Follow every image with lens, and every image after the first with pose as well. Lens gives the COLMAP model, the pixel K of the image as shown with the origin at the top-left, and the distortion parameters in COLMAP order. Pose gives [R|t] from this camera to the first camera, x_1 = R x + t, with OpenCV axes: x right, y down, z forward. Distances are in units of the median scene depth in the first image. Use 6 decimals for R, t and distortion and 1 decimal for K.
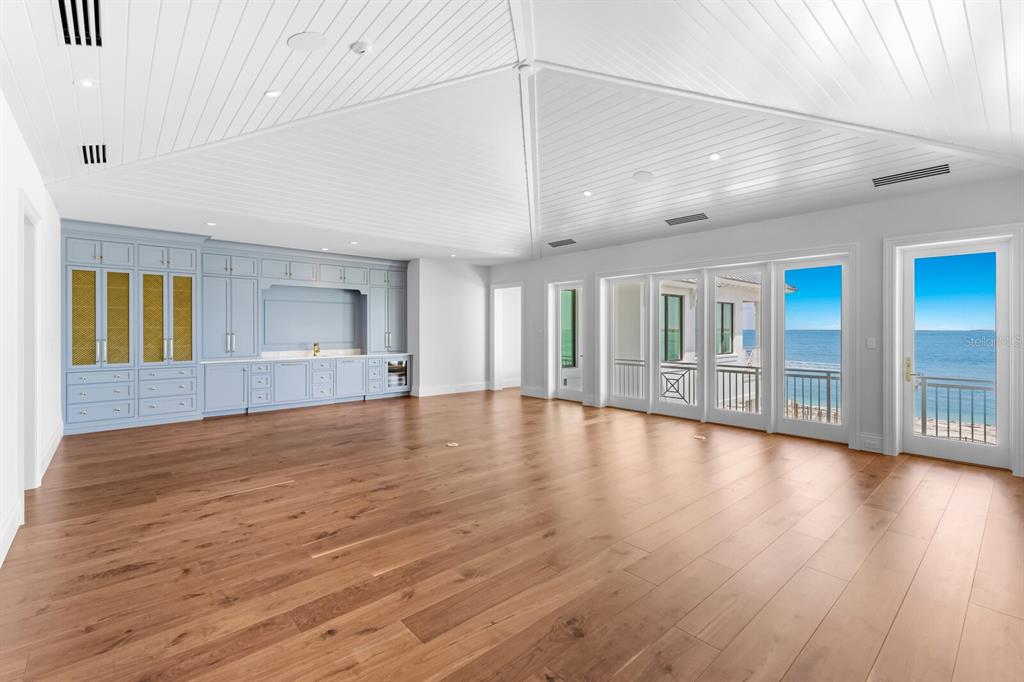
lens RADIAL K [[451.1, 0, 513.1], [0, 451.1, 331.6], [0, 0, 1]] dist [0.012013, -0.000057]
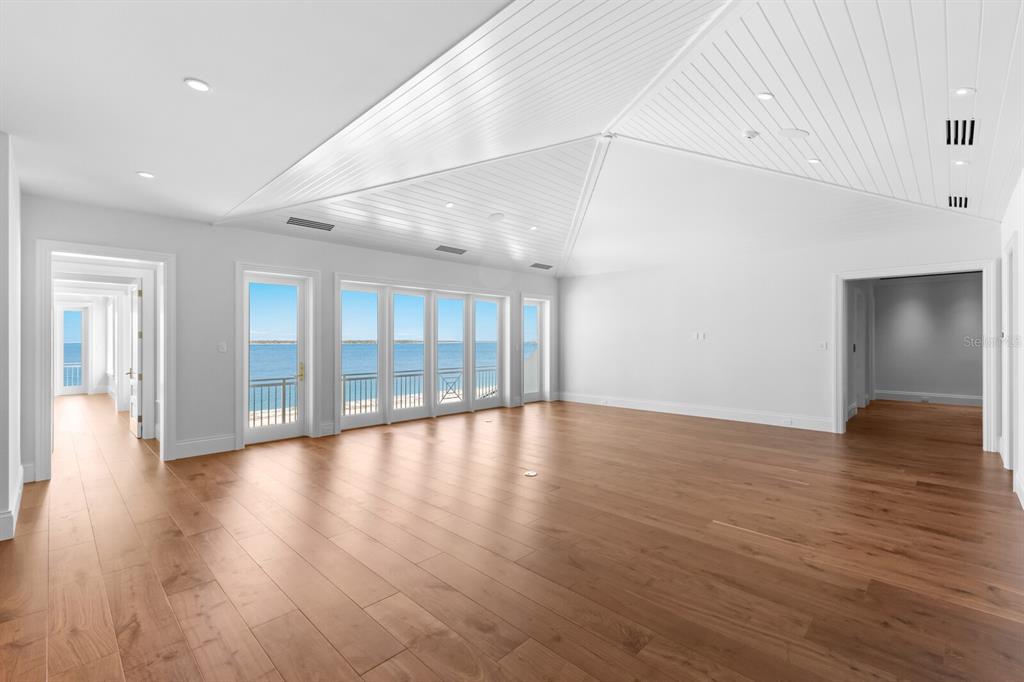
lens RADIAL K [[445.9, 0, 515.4], [0, 445.9, 342.5], [0, 0, 1]] dist [0.007309, 0.000128]
pose [[-0.077242, -0.004948, 0.997000, -0.646034], [0.007124, 0.999959, 0.005514, -0.003661], [-0.996987, 0.007529, -0.077204, 0.721093]]
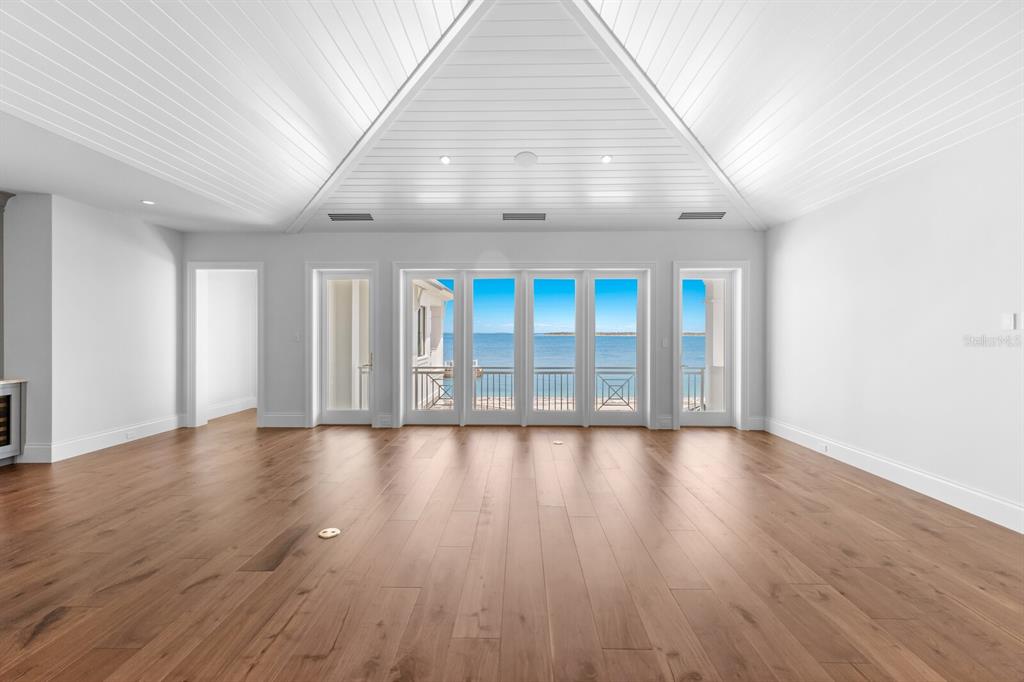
lens RADIAL K [[451.1, 0, 513.1], [0, 451.1, 331.6], [0, 0, 1]] dist [0.012013, -0.000057]
pose [[0.681204, 0.001311, 0.732092, -0.256638], [0.002892, 0.999986, -0.004481, -0.001107], [-0.732087, 0.005170, 0.681191, 0.286607]]
